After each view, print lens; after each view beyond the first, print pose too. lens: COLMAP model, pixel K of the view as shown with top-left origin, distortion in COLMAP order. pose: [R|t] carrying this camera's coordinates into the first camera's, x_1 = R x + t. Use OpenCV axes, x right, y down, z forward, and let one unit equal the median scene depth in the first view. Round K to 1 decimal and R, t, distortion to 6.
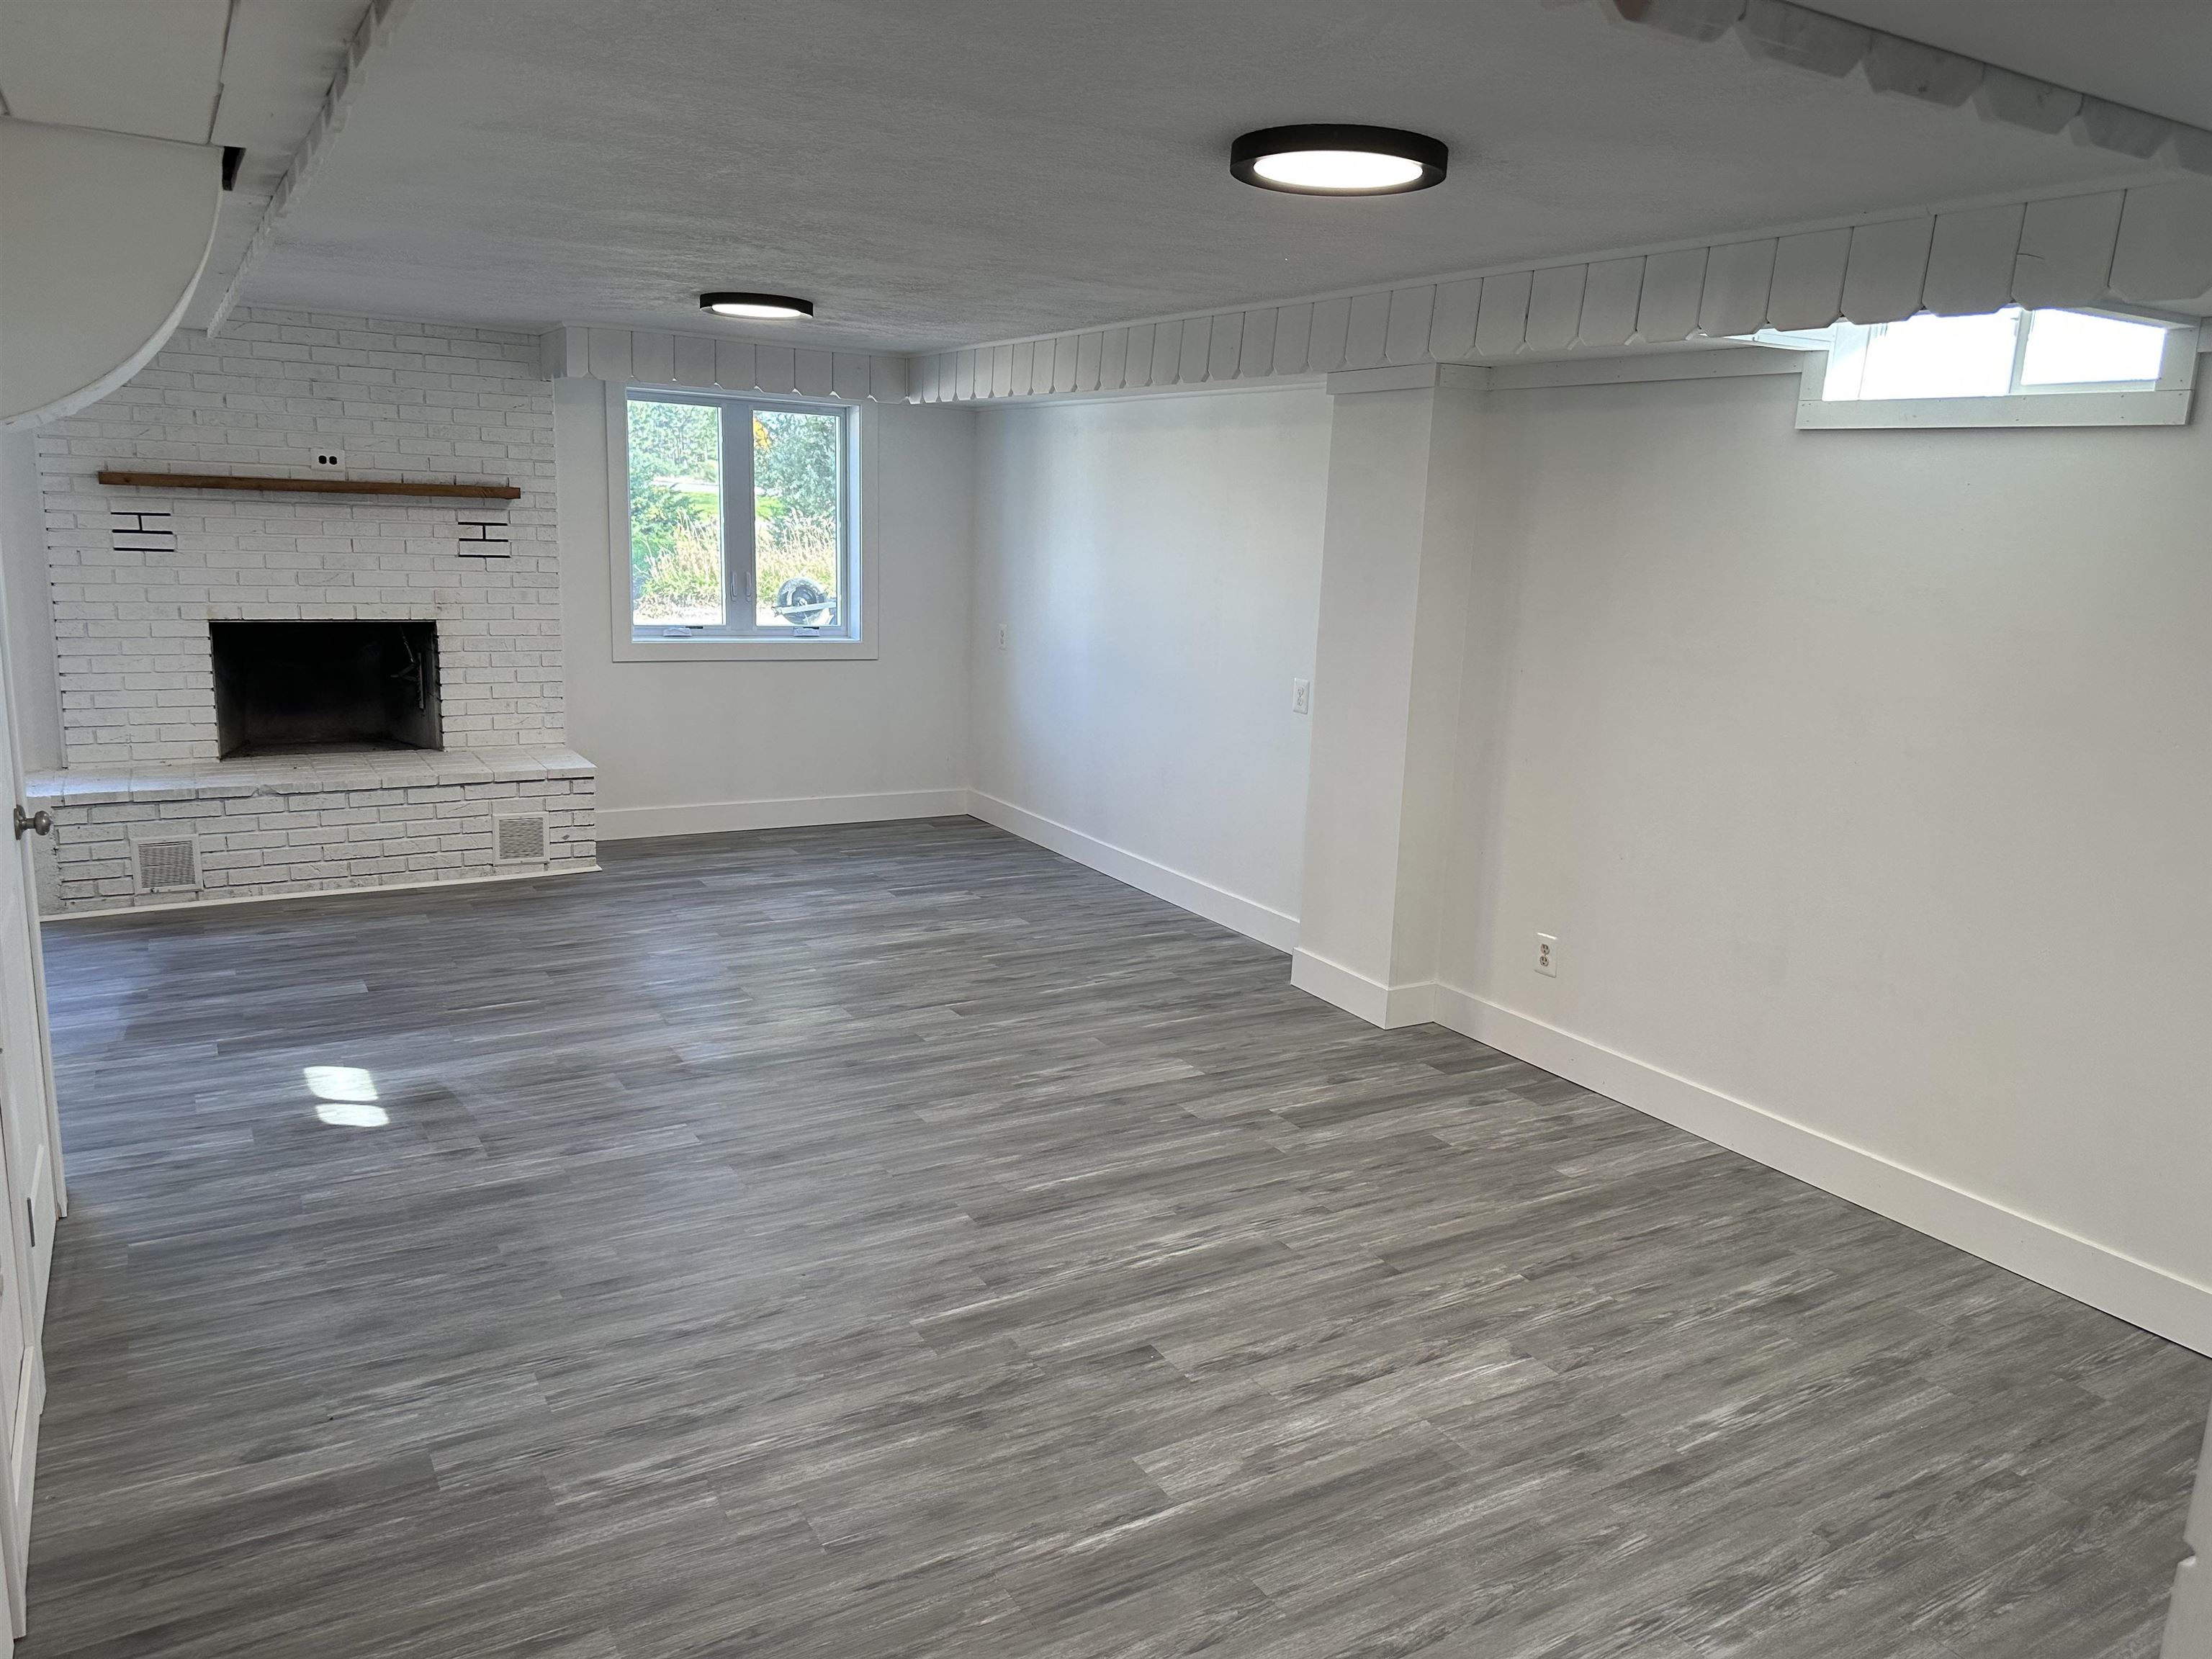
lens RADIAL K [[1588.9, 0, 1151.5], [0, 1588.9, 826.7], [0, 0, 1]] dist [0.036965, -0.076509]
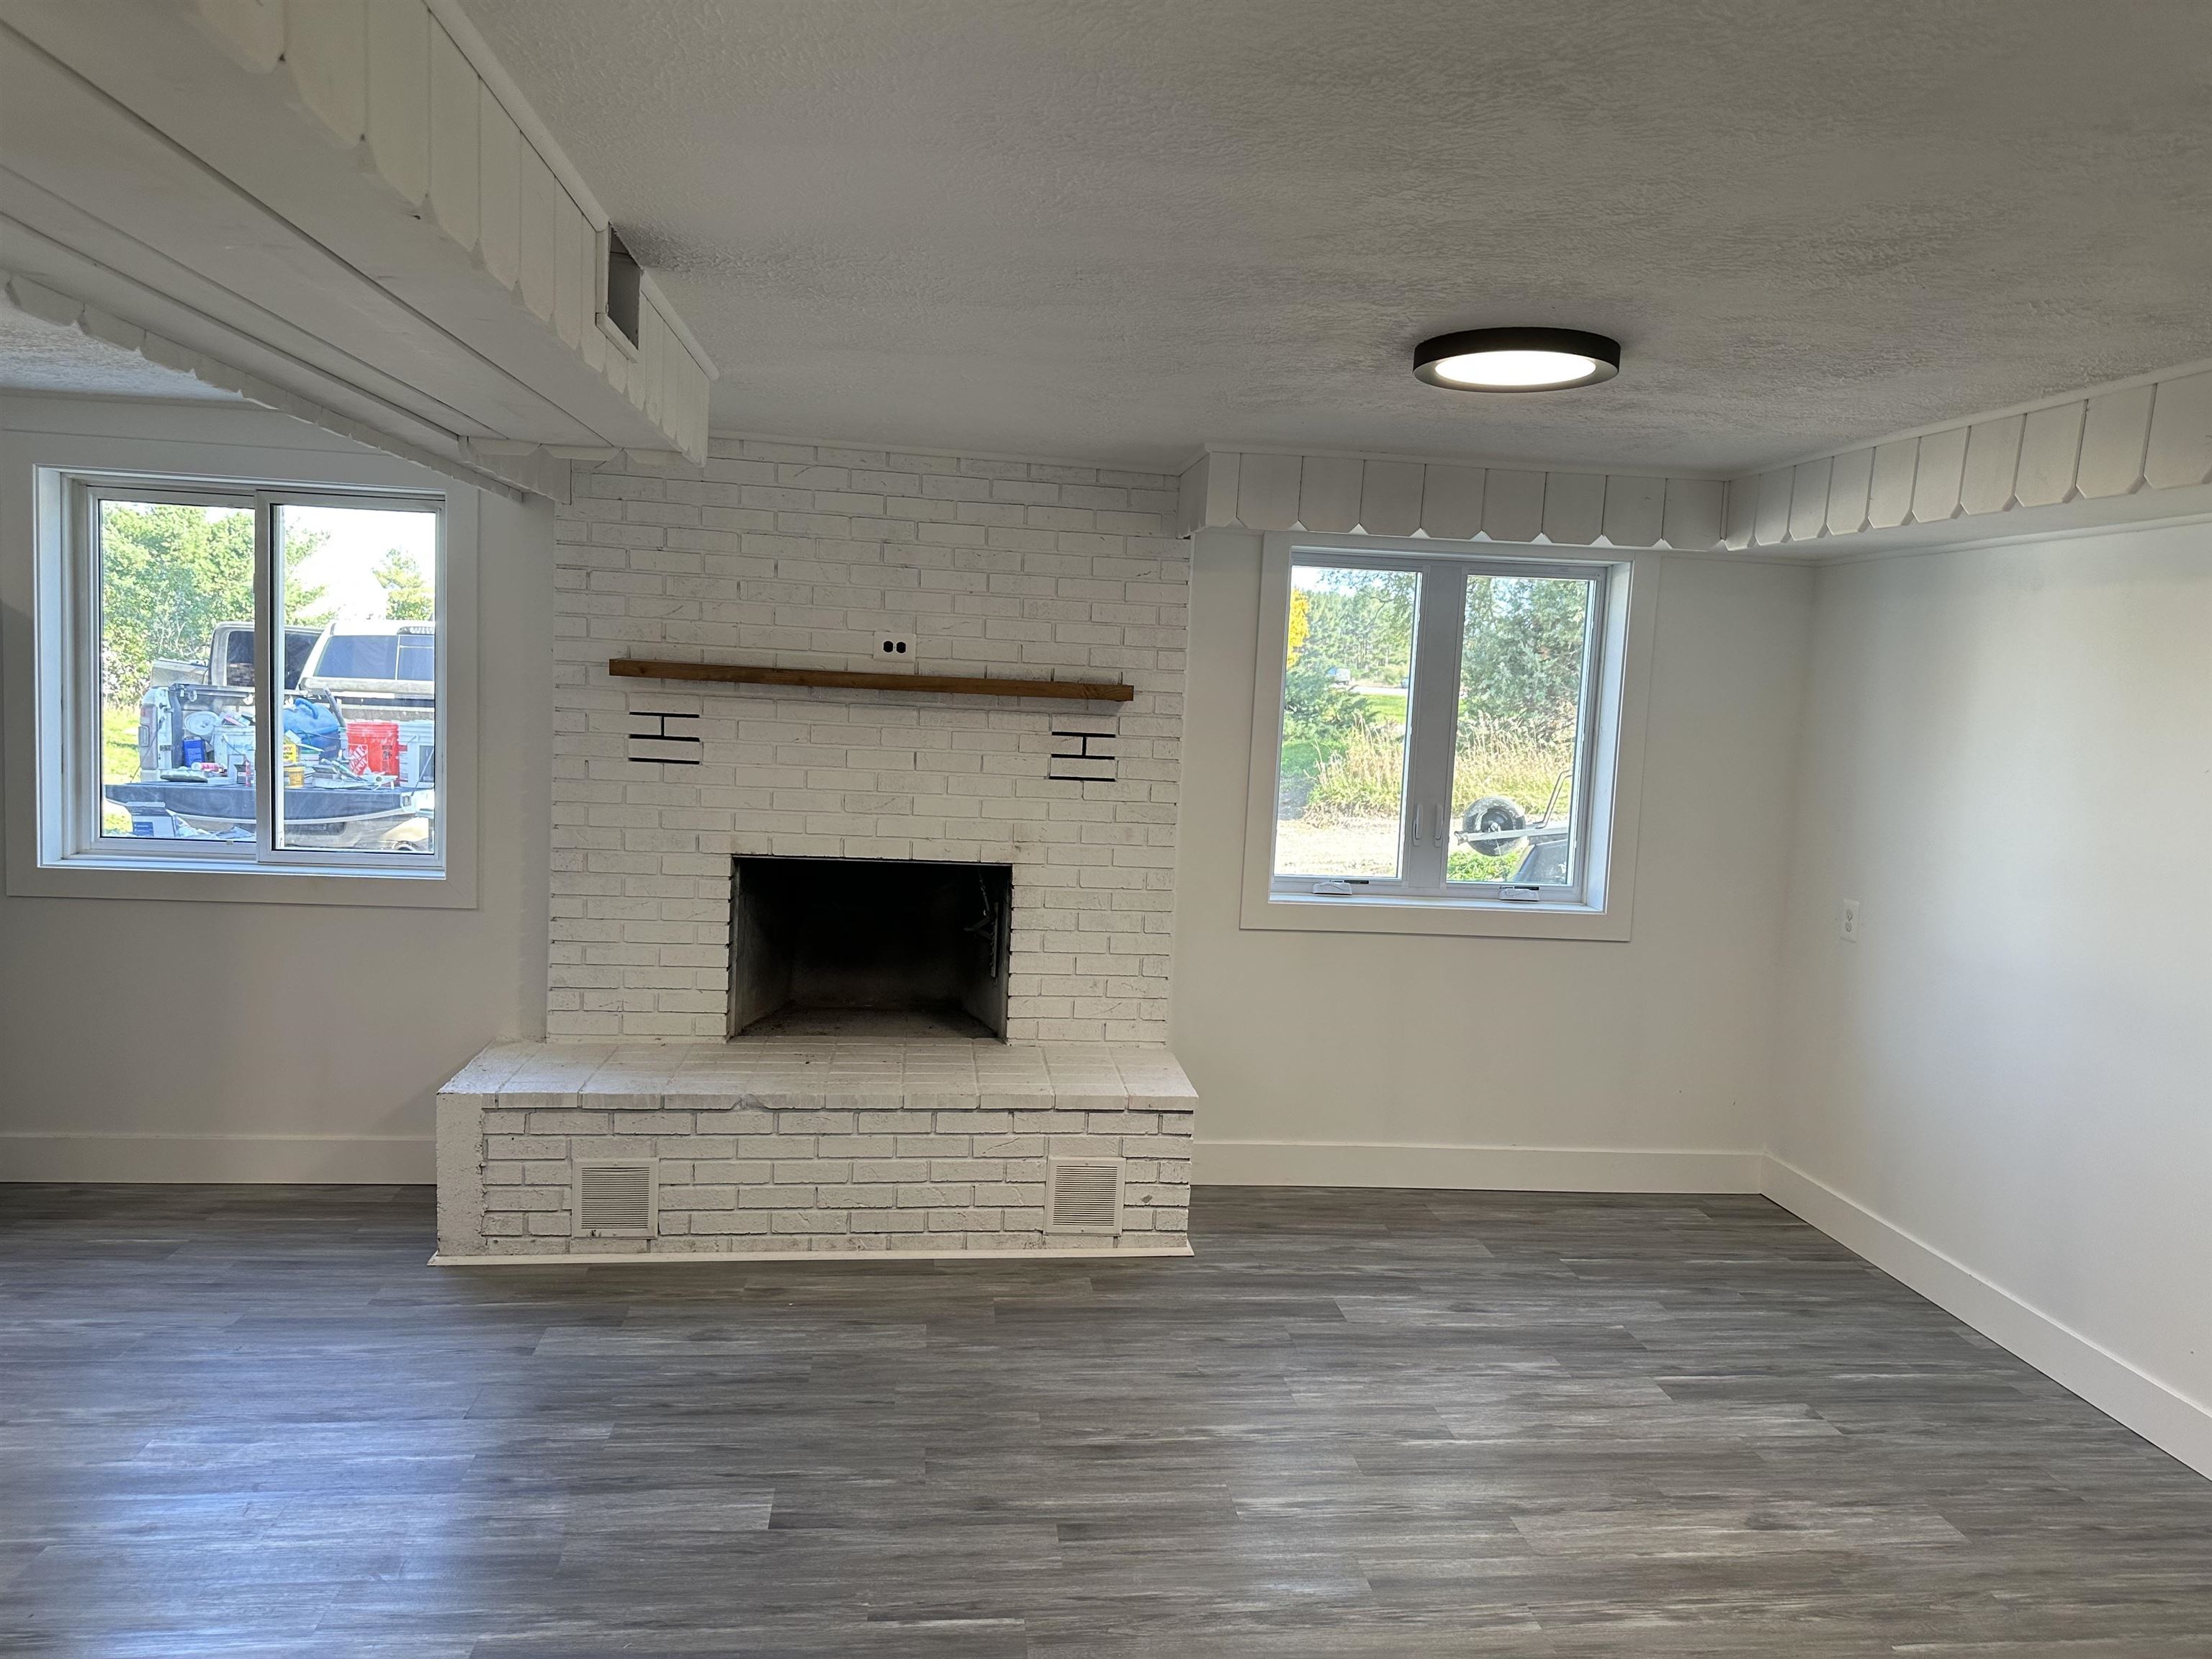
lens RADIAL K [[1622.2, 0, 1106.0], [0, 1622.2, 829.5], [0, 0, 1]] dist [0.088749, -0.099009]
pose [[0.906695, 0.040366, -0.419851, -0.105828], [-0.091673, 0.990474, -0.102744, -0.076775], [0.411704, 0.131647, 0.901759, 0.368003]]
